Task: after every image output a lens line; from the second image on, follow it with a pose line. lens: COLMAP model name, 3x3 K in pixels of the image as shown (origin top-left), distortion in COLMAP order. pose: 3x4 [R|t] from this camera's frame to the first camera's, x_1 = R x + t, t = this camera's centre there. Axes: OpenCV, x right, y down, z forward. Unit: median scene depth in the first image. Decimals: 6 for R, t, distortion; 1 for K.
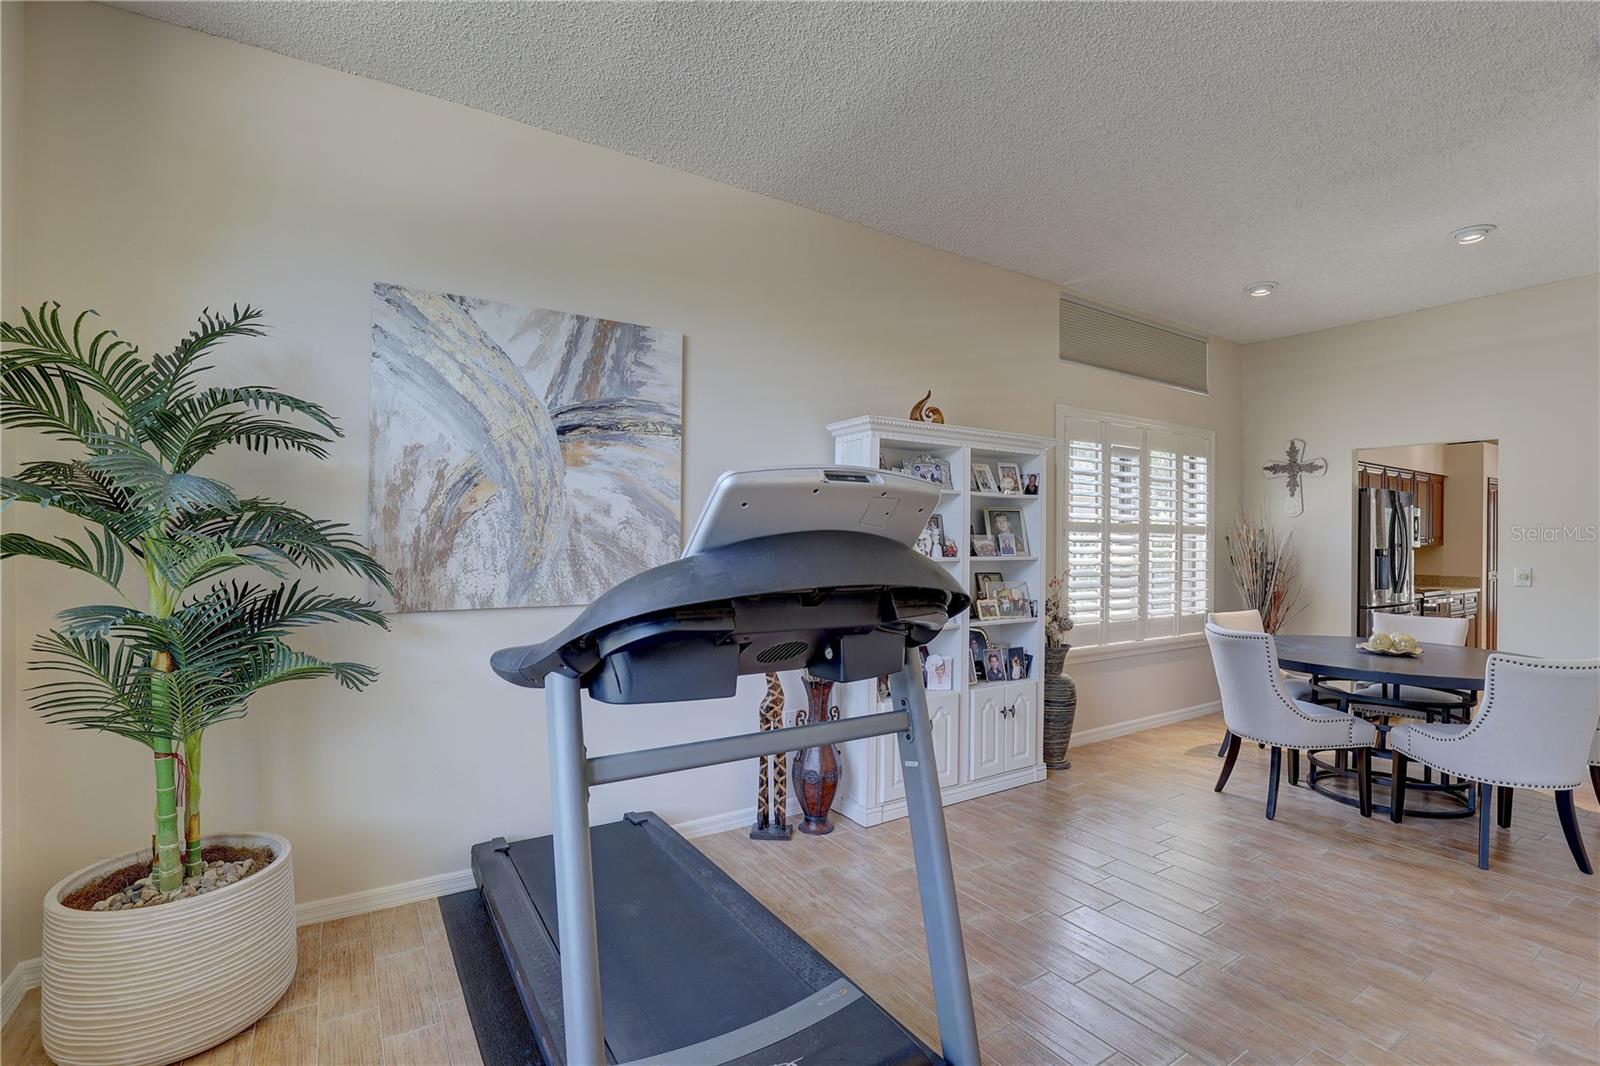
lens RADIAL K [[731.3, 0, 806.6], [0, 731.3, 534.9], [0, 0, 1]] dist [-0.035637, 0.006710]
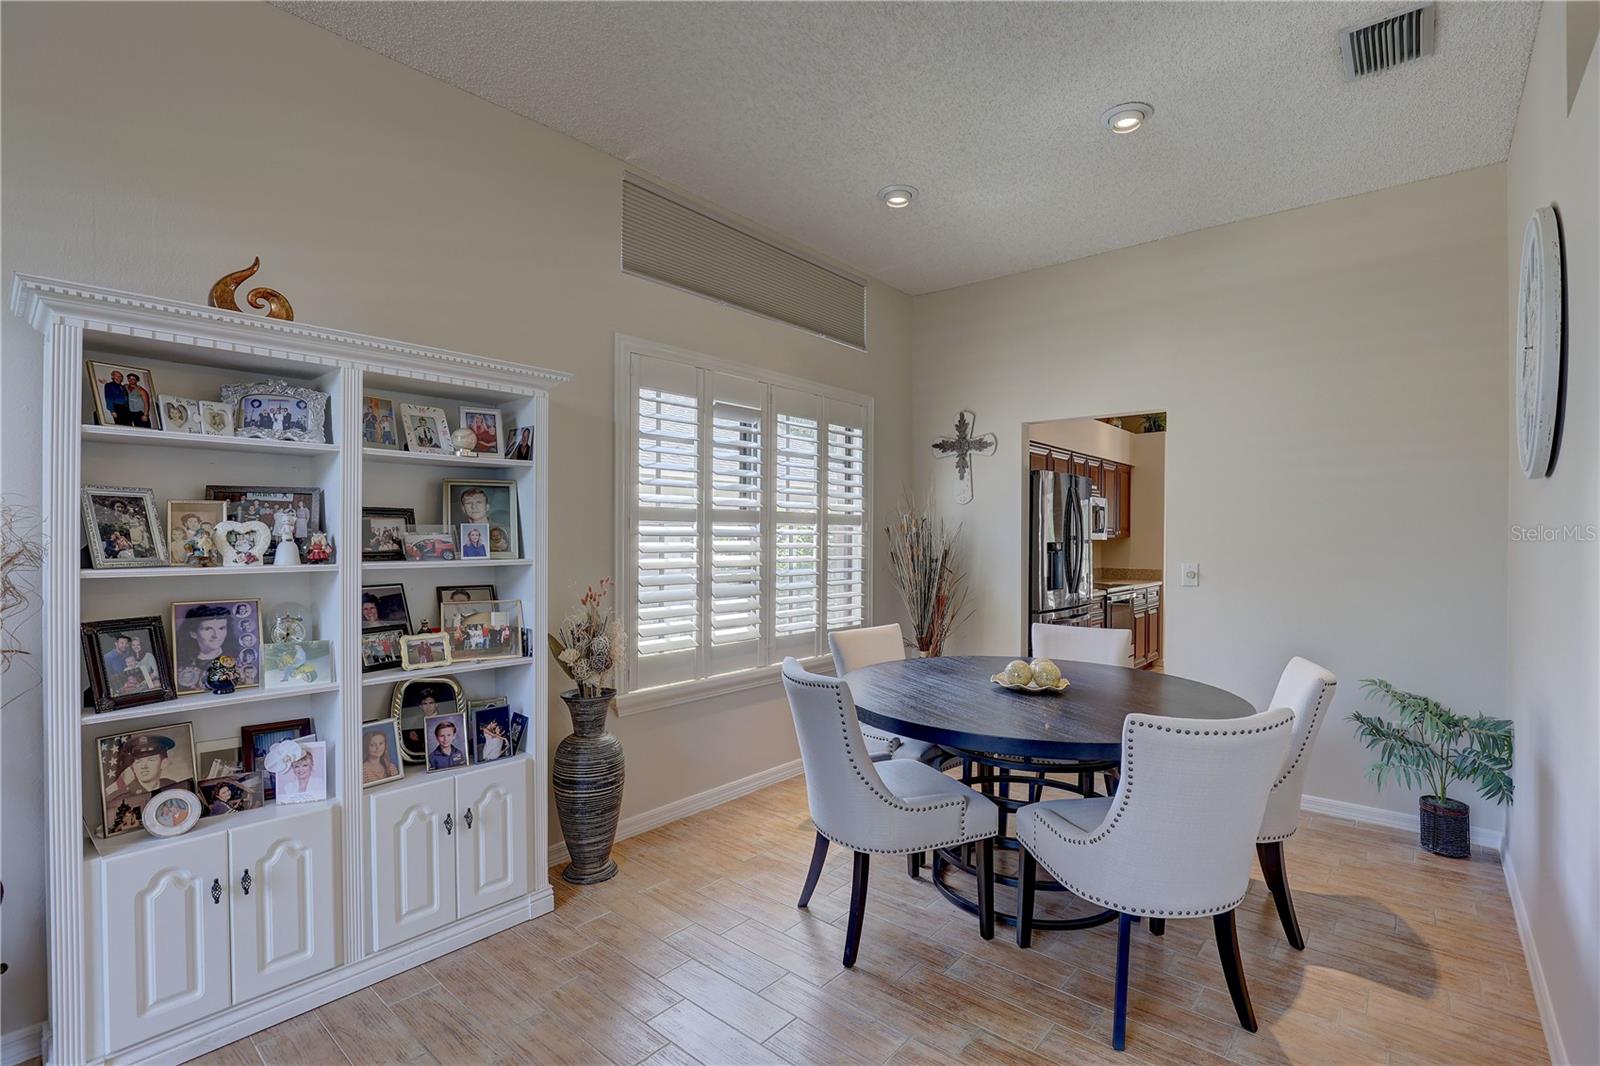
lens RADIAL K [[731.3, 0, 803.9], [0, 731.3, 537.1], [0, 0, 1]] dist [-0.035637, 0.006710]
pose [[0.960268, -0.005562, 0.279024, 0.326596], [0.002688, 0.999939, 0.010681, 0.004151], [-0.279067, -0.009507, 0.960225, 0.300422]]
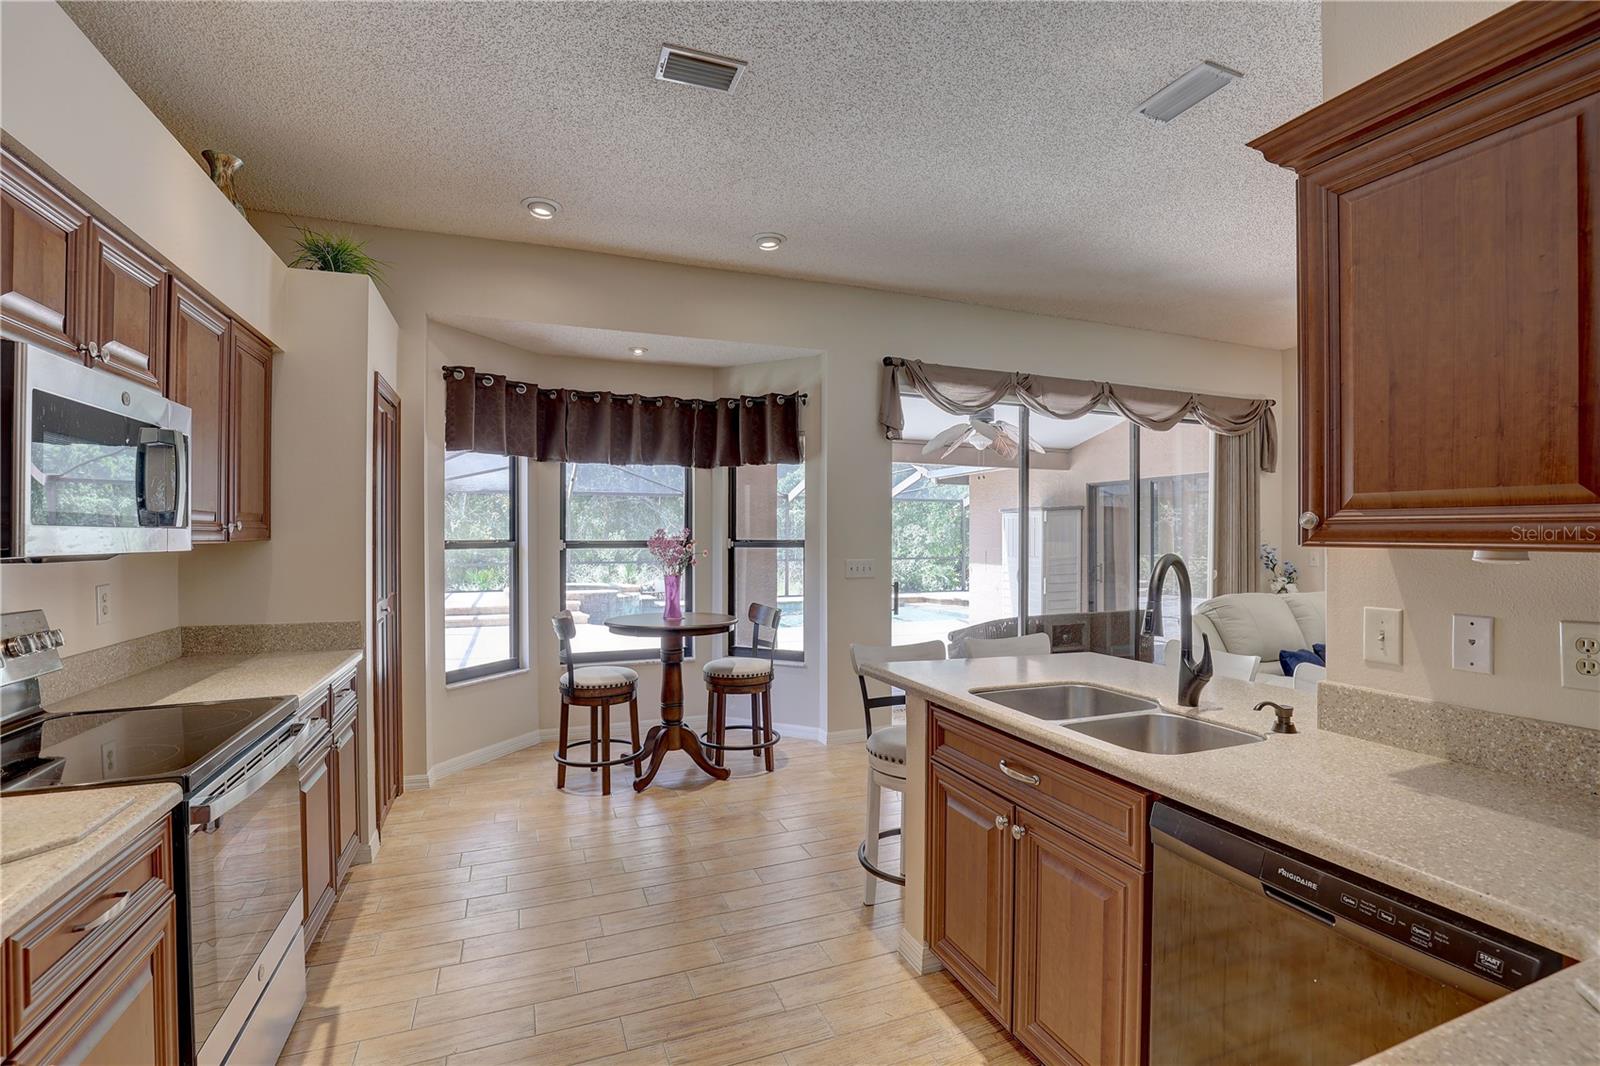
lens RADIAL K [[731.3, 0, 796.1], [0, 731.3, 539.2], [0, 0, 1]] dist [-0.035637, 0.006710]
pose [[0.225249, -0.018746, 0.974121, 1.016021], [-0.006212, 0.999767, 0.020676, 0.008841], [-0.974281, -0.010708, 0.225080, 1.120337]]
